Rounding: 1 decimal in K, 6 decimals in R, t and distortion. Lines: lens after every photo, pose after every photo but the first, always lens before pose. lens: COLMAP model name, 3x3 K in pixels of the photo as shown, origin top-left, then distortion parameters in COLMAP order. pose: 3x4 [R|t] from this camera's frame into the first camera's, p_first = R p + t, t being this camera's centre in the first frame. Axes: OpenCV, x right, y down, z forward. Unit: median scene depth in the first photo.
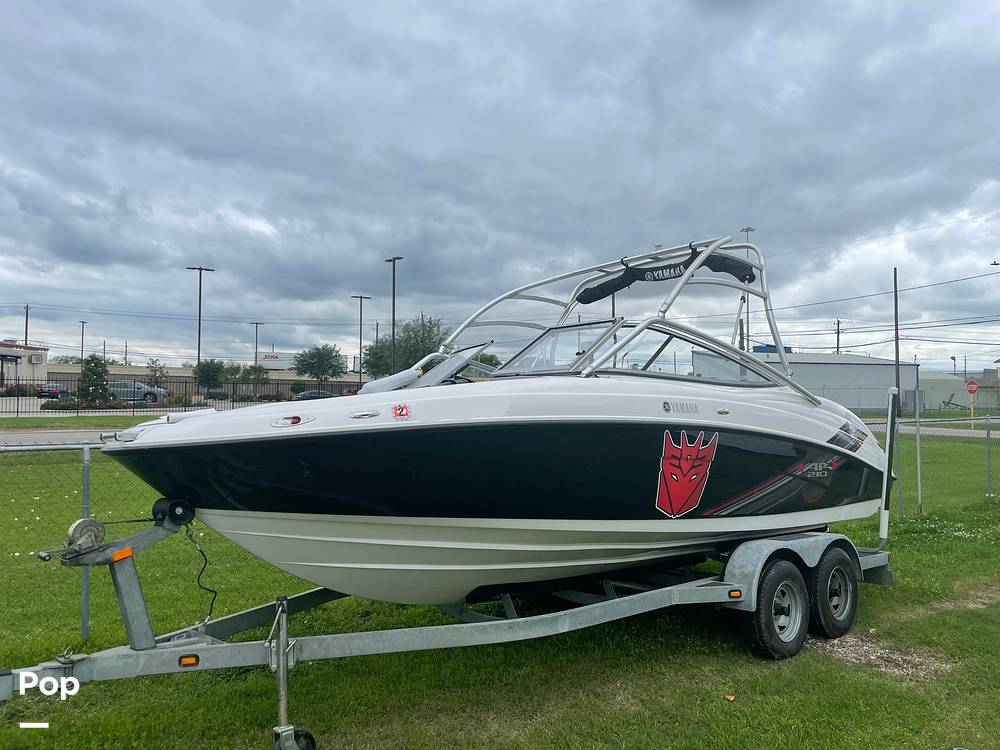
lens RADIAL K [[750.1, 0, 500.0], [0, 750.1, 375.0], [0, 0, 1]] dist [0.009969, 0.004107]
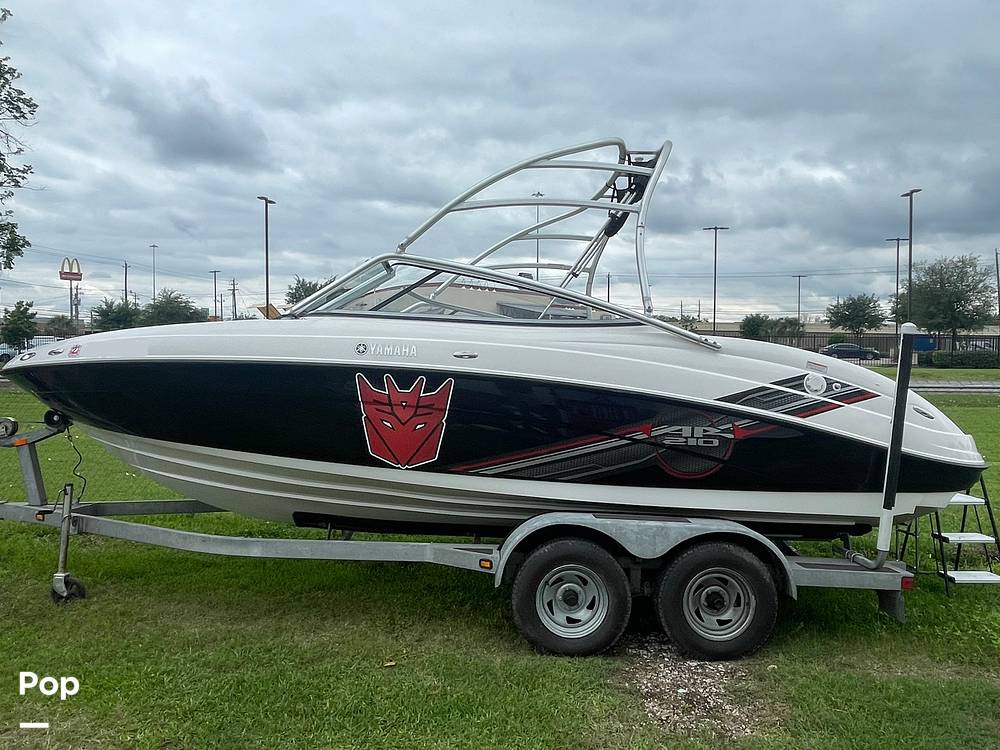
lens RADIAL K [[737.5, 0, 500.0], [0, 737.5, 375.0], [0, 0, 1]] dist [0.002324, -0.057670]
pose [[0.740597, 0.019713, -0.671660, 0.758197], [0.021491, 0.998363, 0.052998, 0.023067], [0.671605, -0.053685, 0.738962, 0.330770]]
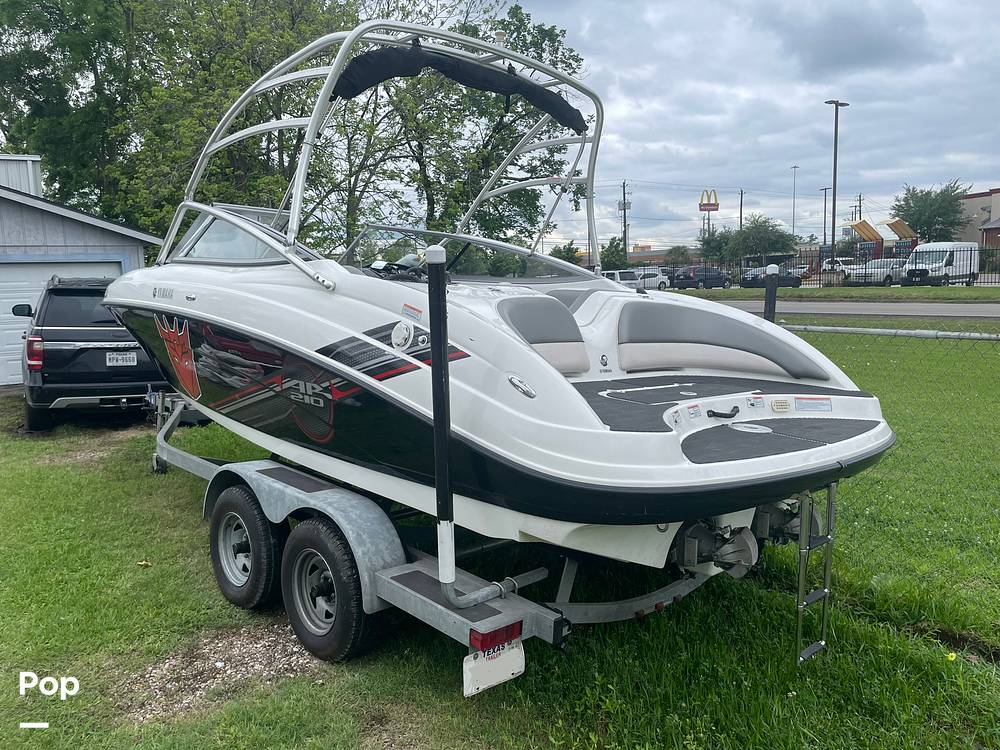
lens RADIAL K [[750.1, 0, 500.0], [0, 750.1, 375.0], [0, 0, 1]] dist [0.009969, 0.004107]
pose [[0.047953, 0.116489, -0.992034, 1.039194], [0.060156, 0.991037, 0.119280, 0.045184], [0.997036, -0.065397, 0.040516, 1.119416]]
